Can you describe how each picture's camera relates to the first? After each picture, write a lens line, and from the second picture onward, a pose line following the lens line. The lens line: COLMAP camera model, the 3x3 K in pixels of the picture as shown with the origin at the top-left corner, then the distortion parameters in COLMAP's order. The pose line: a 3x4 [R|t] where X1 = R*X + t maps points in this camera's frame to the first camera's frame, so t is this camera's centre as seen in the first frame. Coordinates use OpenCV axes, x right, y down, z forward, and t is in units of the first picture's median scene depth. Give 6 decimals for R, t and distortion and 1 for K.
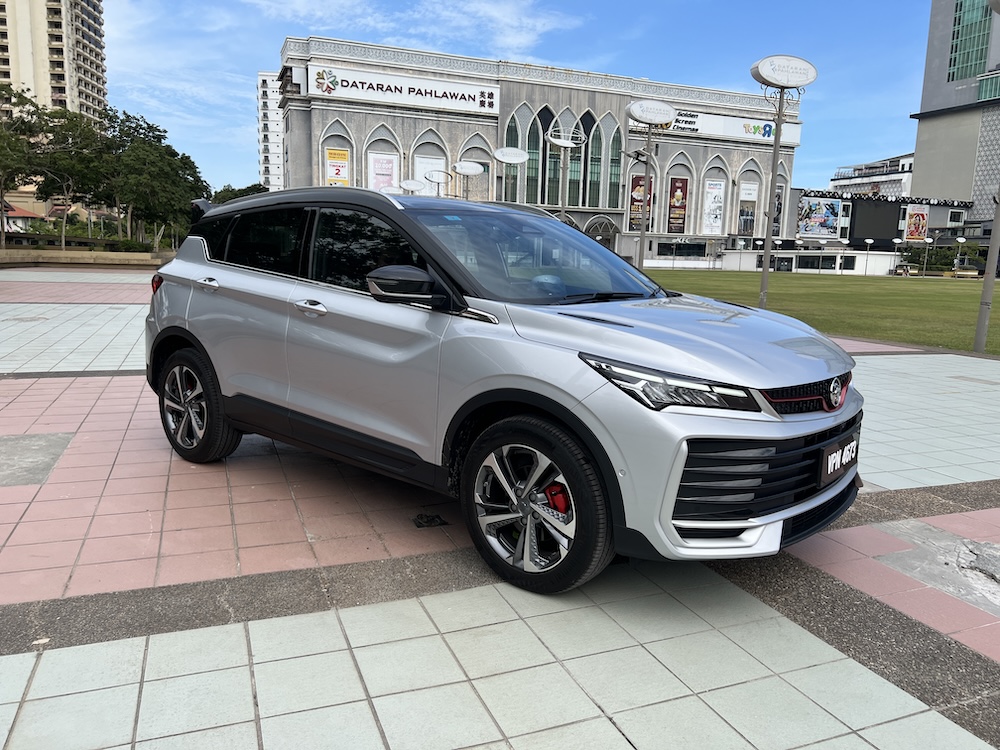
lens RADIAL K [[753.2, 0, 505.3], [0, 753.2, 388.6], [0, 0, 1]] dist [0.050535, -0.056252]
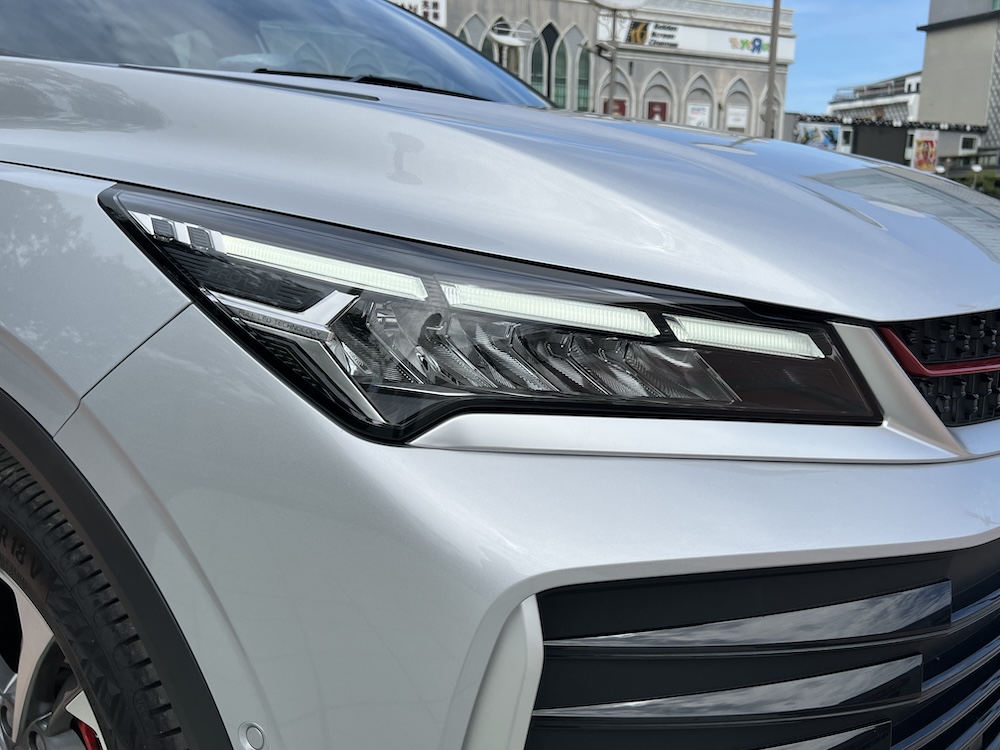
lens RADIAL K [[862.9, 0, 507.1], [0, 862.9, 373.8], [0, 0, 1]] dist [0.040259, -0.030678]
pose [[0.998559, -0.024737, 0.047629, 0.185173], [0.023403, 0.999323, 0.028383, 0.004824], [-0.048299, -0.027228, 0.998462, 0.641066]]
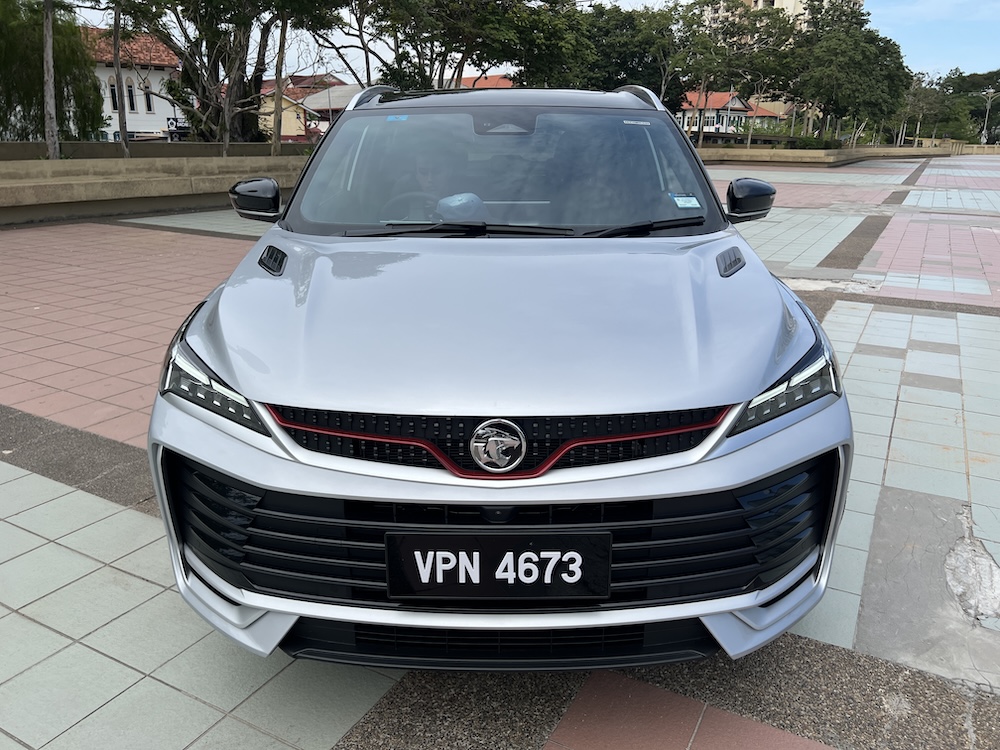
lens RADIAL K [[753.2, 0, 505.9], [0, 753.2, 379.9], [0, 0, 1]] dist [0.050535, -0.056252]
pose [[0.635683, 0.218712, -0.740319, 0.790764], [-0.129489, 0.975647, 0.177047, -0.130378], [0.761012, -0.016682, 0.648523, 0.648344]]
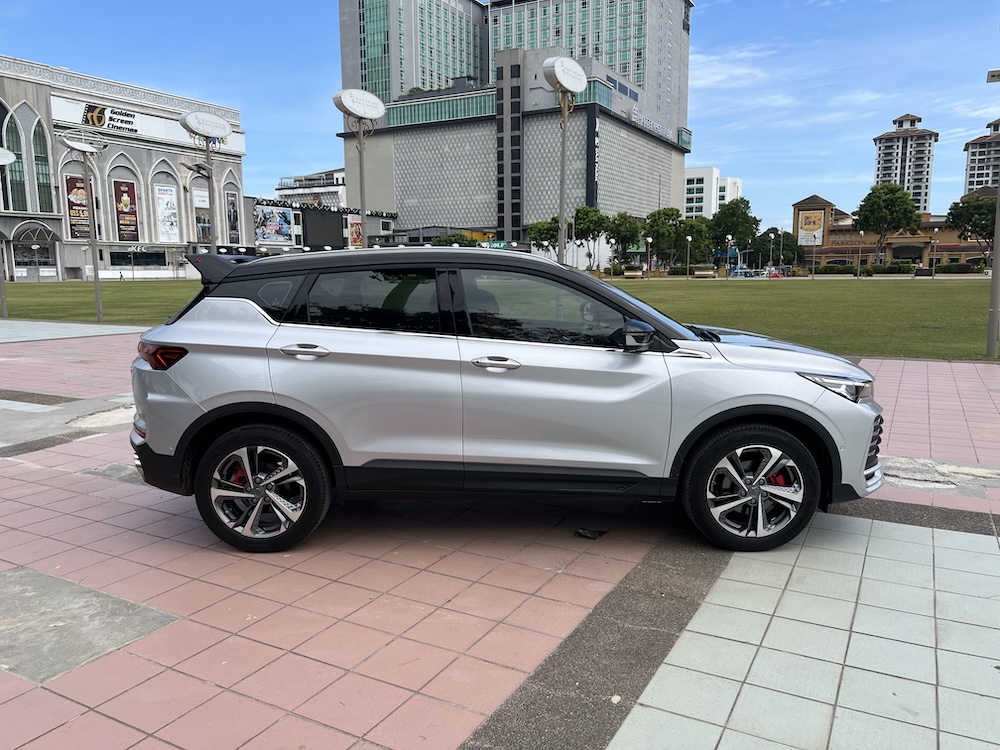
lens RADIAL K [[753.2, 0, 507.4], [0, 753.2, 386.2], [0, 0, 1]] dist [0.050535, -0.056252]
pose [[0.769151, -0.130532, 0.625594, -1.094475], [0.137299, 0.989811, 0.037722, -0.135928], [-0.624144, 0.056879, 0.779236, 0.192469]]
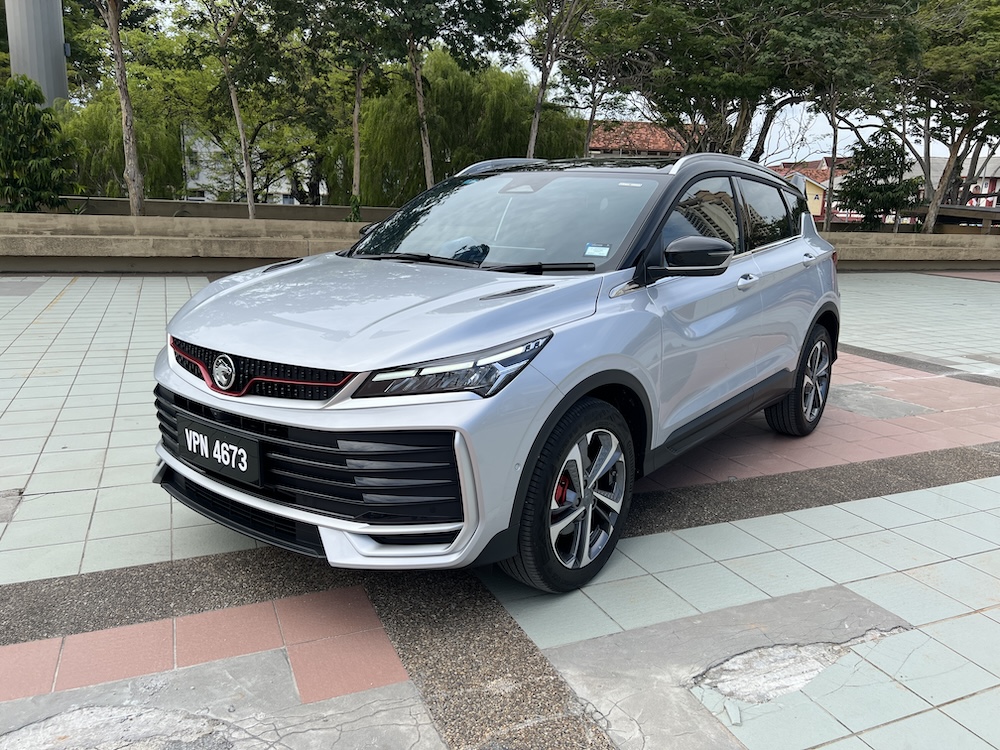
lens RADIAL K [[753.2, 0, 493.8], [0, 753.2, 377.9], [0, 0, 1]] dist [0.050535, -0.056252]
pose [[0.029090, 0.198811, -0.979606, 1.215688], [-0.202761, 0.960820, 0.188978, -0.200602], [0.978796, 0.193129, 0.068261, 1.190429]]
